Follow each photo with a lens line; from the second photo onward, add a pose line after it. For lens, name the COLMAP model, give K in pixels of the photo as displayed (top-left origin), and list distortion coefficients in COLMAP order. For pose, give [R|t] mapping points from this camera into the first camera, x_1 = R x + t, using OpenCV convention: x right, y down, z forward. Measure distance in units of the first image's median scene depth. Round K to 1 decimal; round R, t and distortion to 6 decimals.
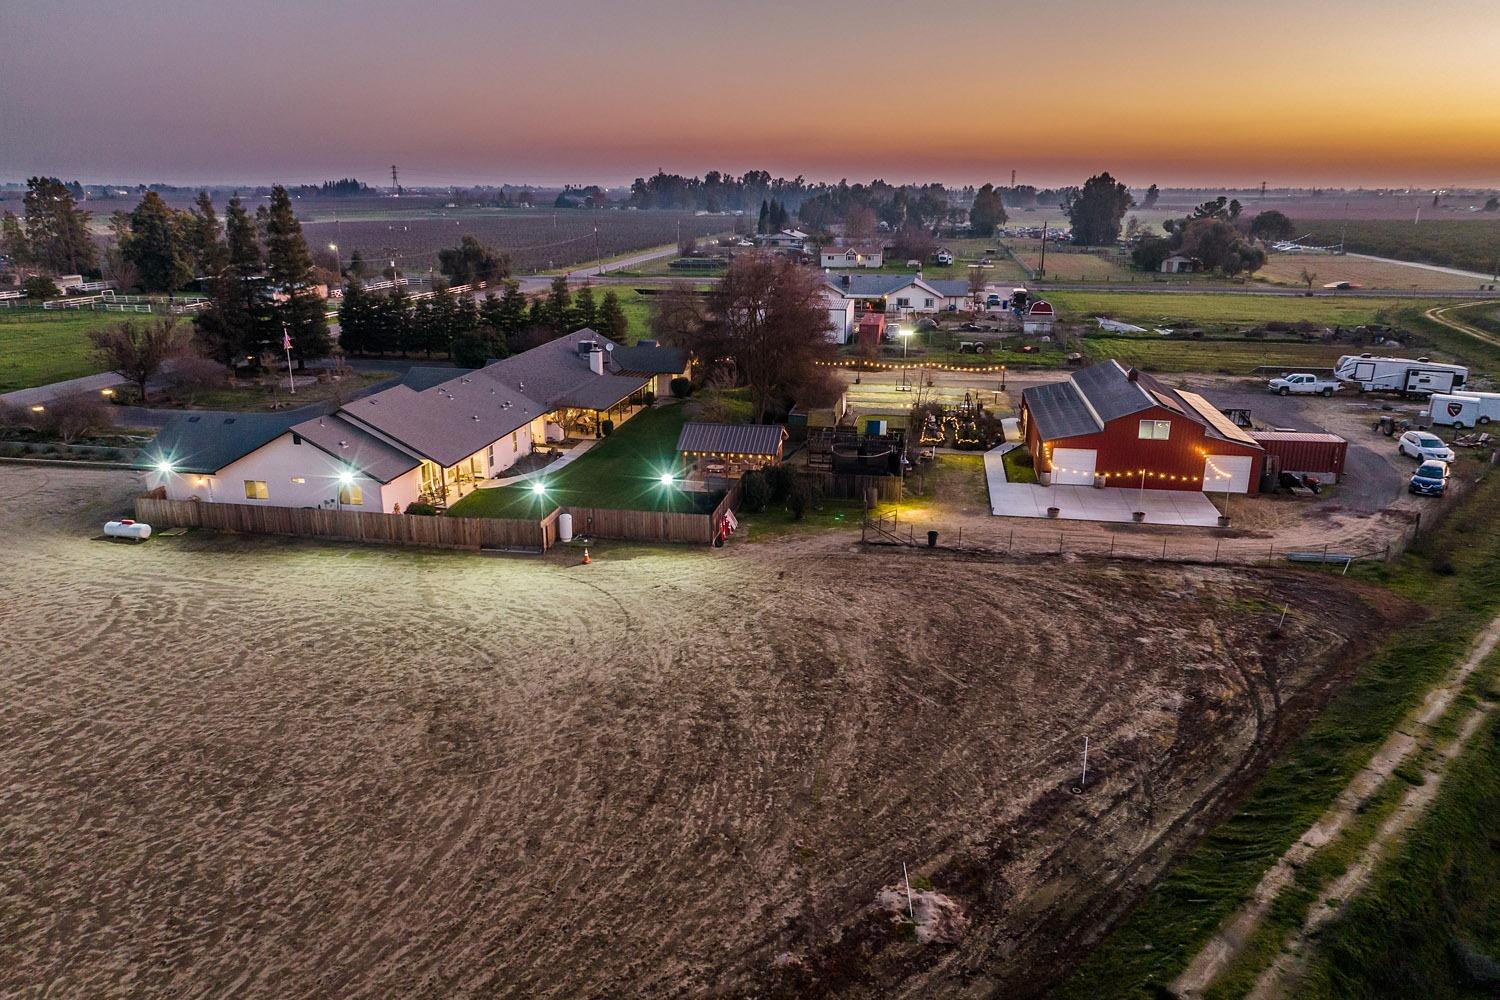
lens RADIAL K [[1037.6, 0, 752.2], [0, 1037.6, 496.8], [0, 0, 1]] dist [0.000071, 0.001464]
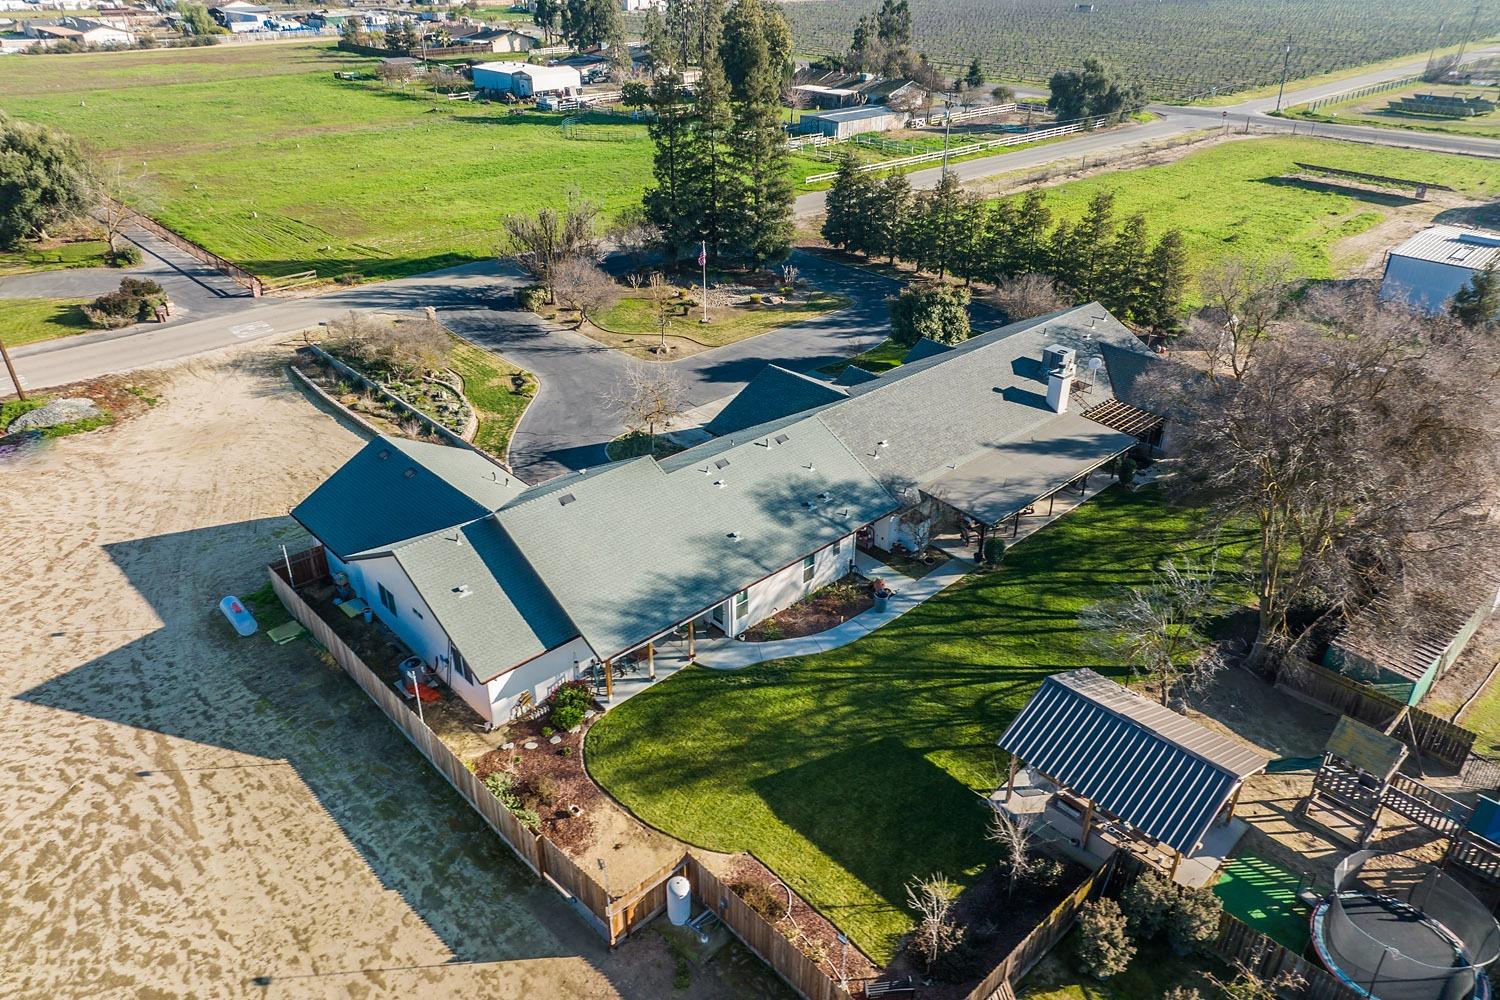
lens RADIAL K [[1041.7, 0, 754.0], [0, 1041.7, 501.3], [0, 0, 1]] dist [-0.009401, 0.022937]
pose [[0.805016, 0.289571, -0.517782, 0.082260], [-0.175538, 0.949968, 0.258356, -0.363142], [0.566688, -0.117090, 0.815570, 0.706769]]
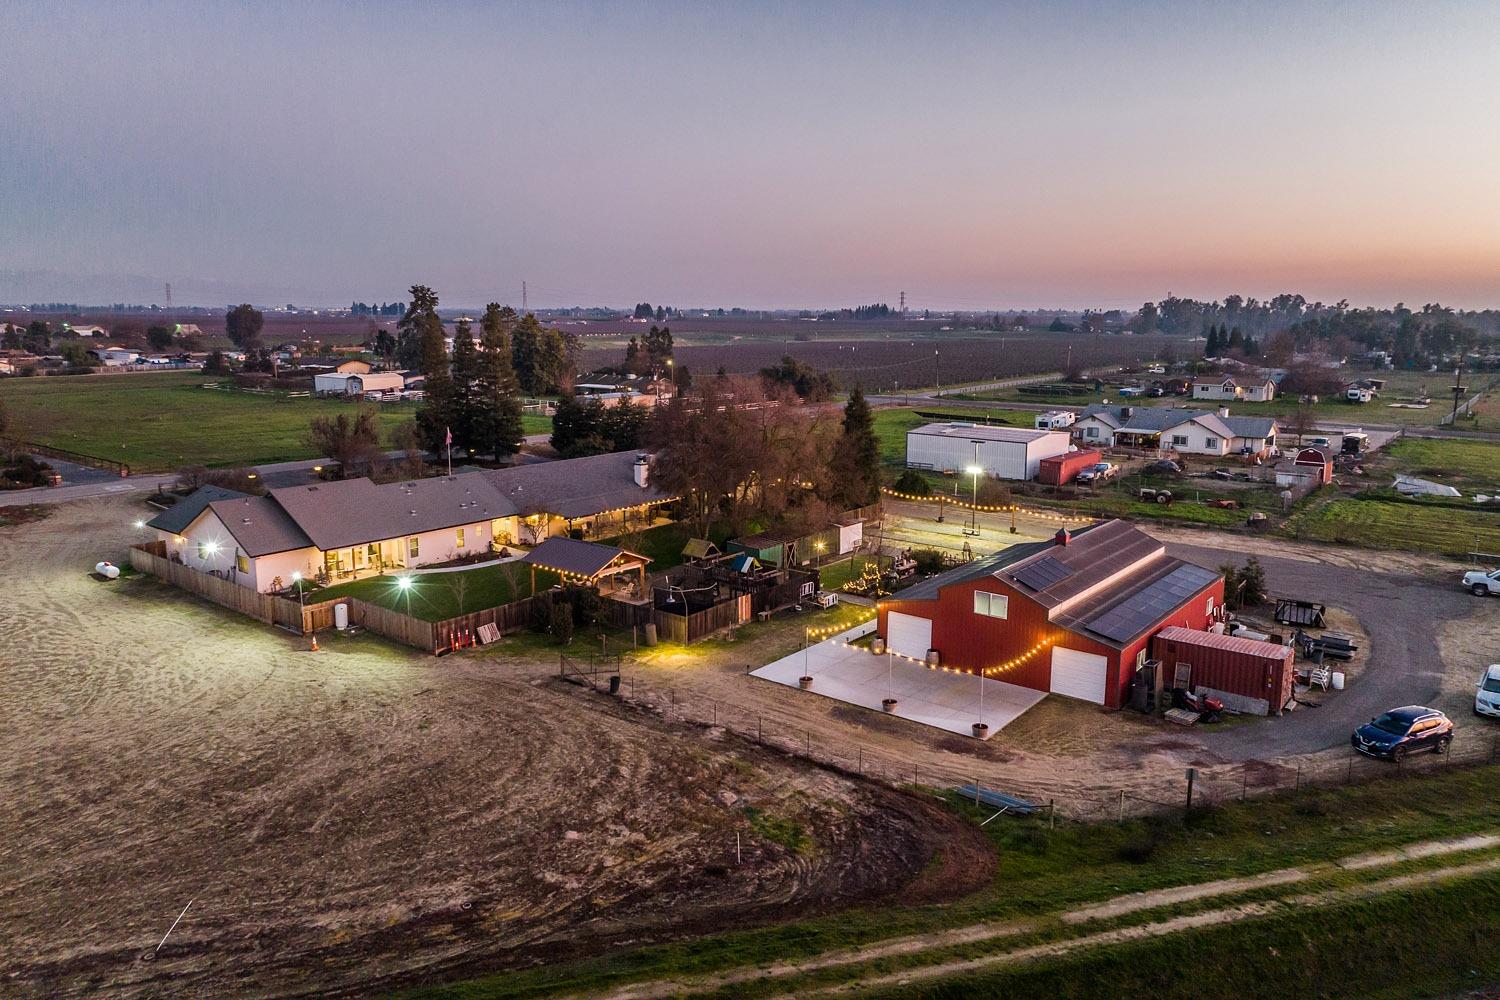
lens RADIAL K [[1037.6, 0, 752.2], [0, 1037.6, 496.8], [0, 0, 1]] dist [0.000071, 0.001464]
pose [[0.878727, 0.086362, -0.469446, 0.801882], [-0.138814, 0.987224, -0.078222, -0.078973], [0.456693, 0.133901, 0.879489, 0.268387]]
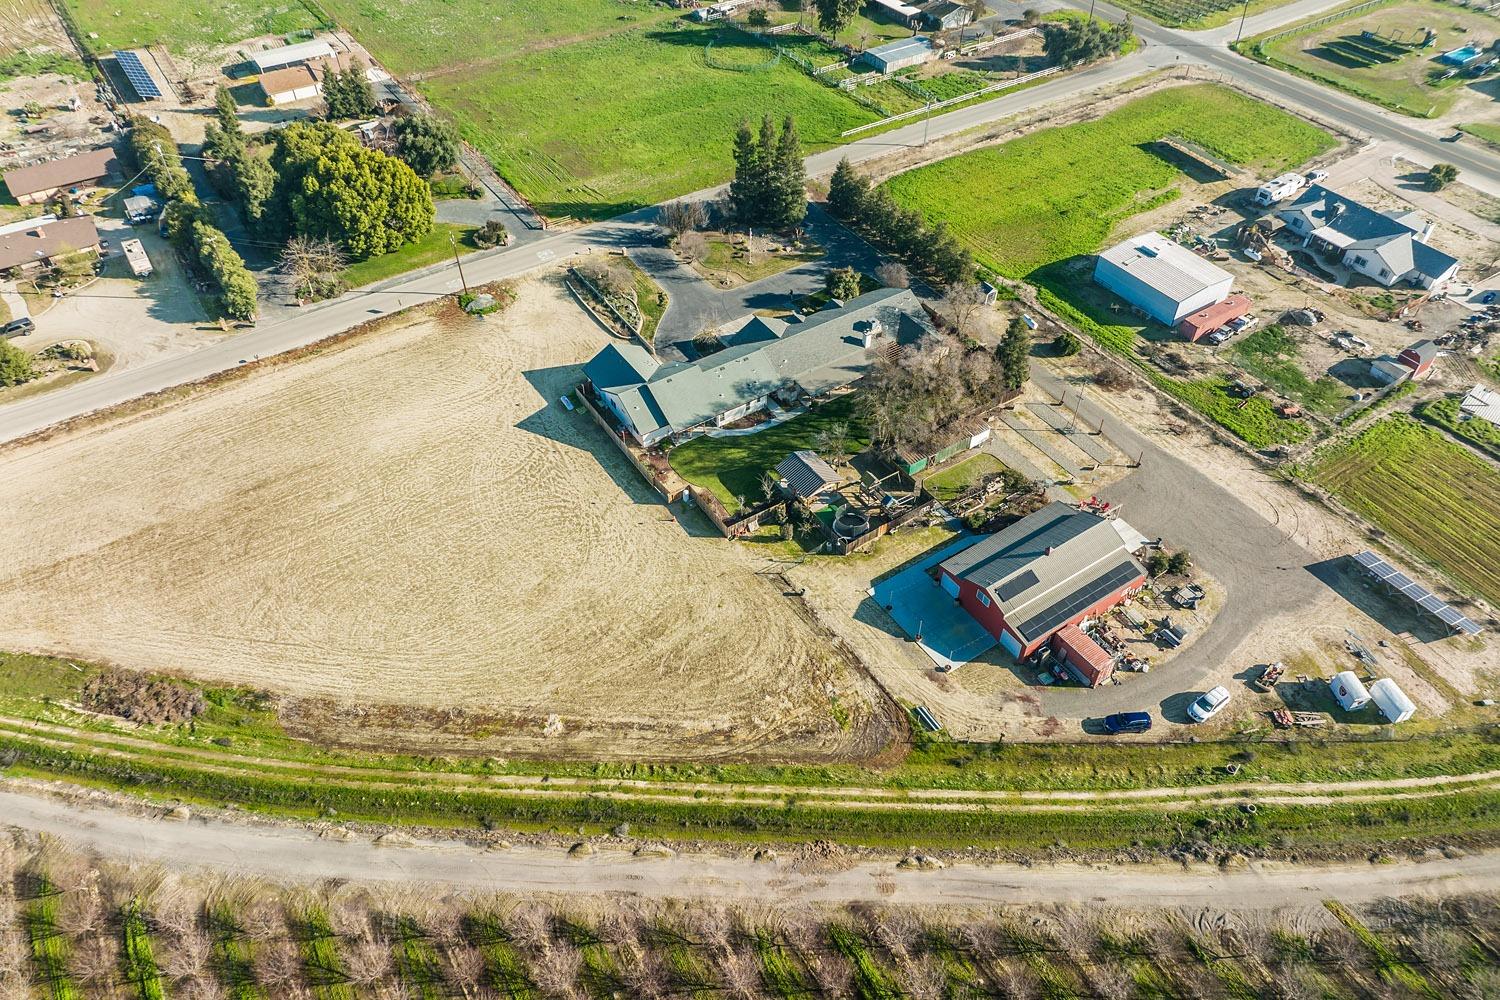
lens RADIAL K [[1037.6, 0, 752.2], [0, 1037.6, 496.8], [0, 0, 1]] dist [0.000071, 0.001464]
pose [[0.692374, 0.505563, -0.514805, 1.217187], [-0.208539, 0.823244, 0.527997, -1.342207], [0.690746, -0.258214, 0.675422, -0.445721]]
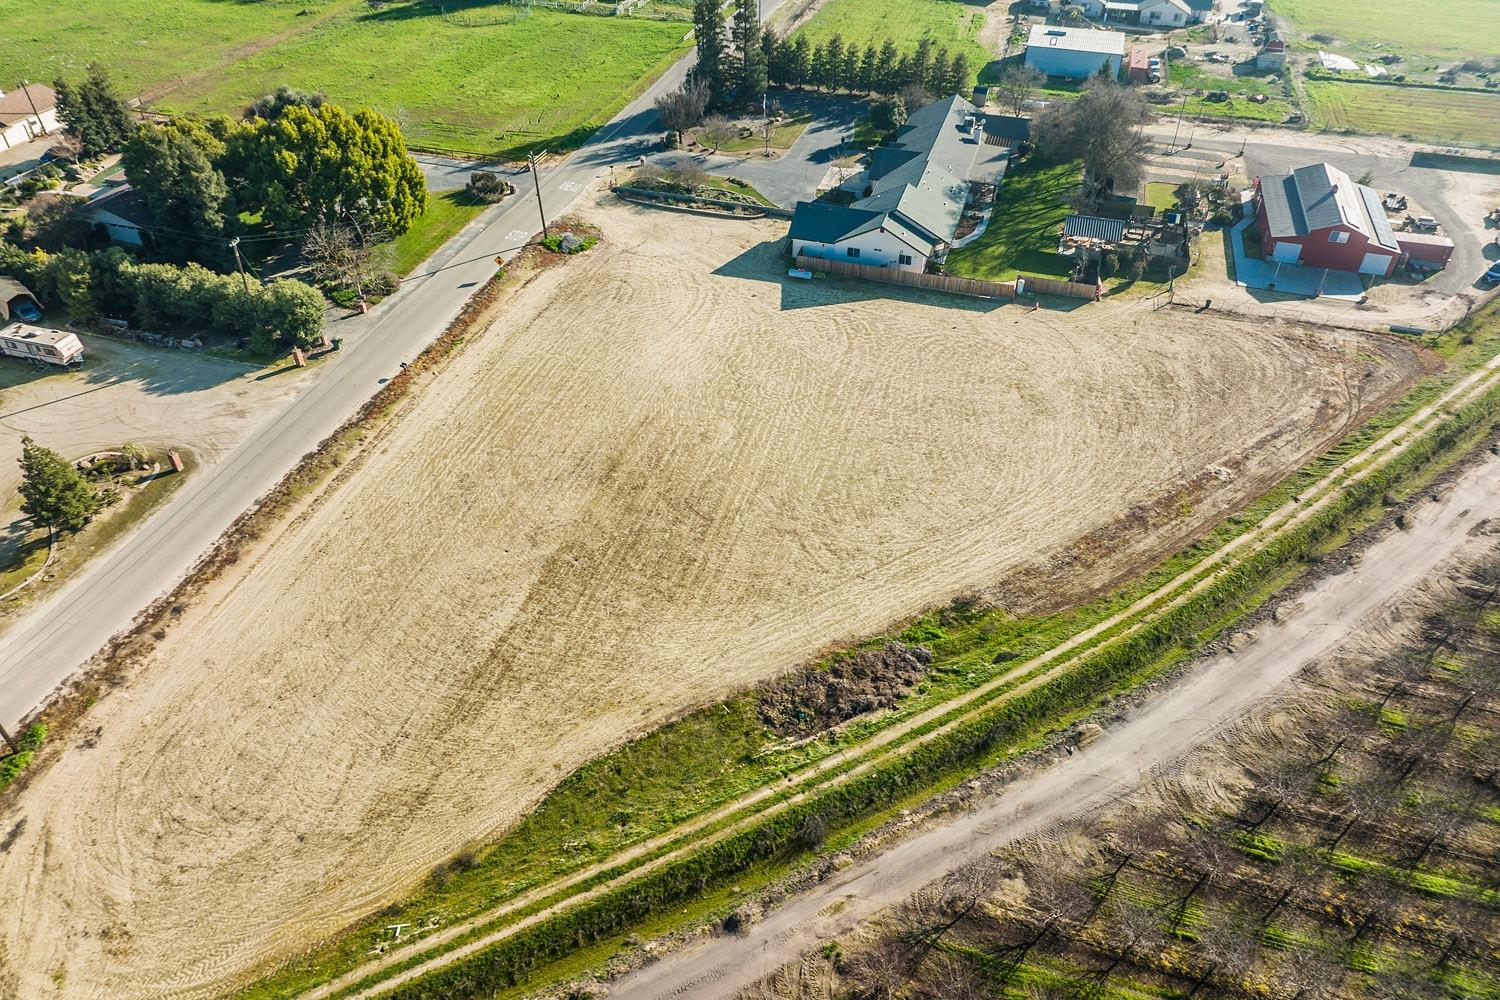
lens RADIAL K [[1028.7, 0, 750.0], [0, 1028.7, 500.0], [0, 0, 1]] dist [-0.006713, 0.003268]
pose [[0.992798, 0.078861, -0.090185, -0.567014], [-0.036819, 0.917201, 0.396720, -0.420083], [0.114003, -0.390542, 0.913499, -1.208553]]
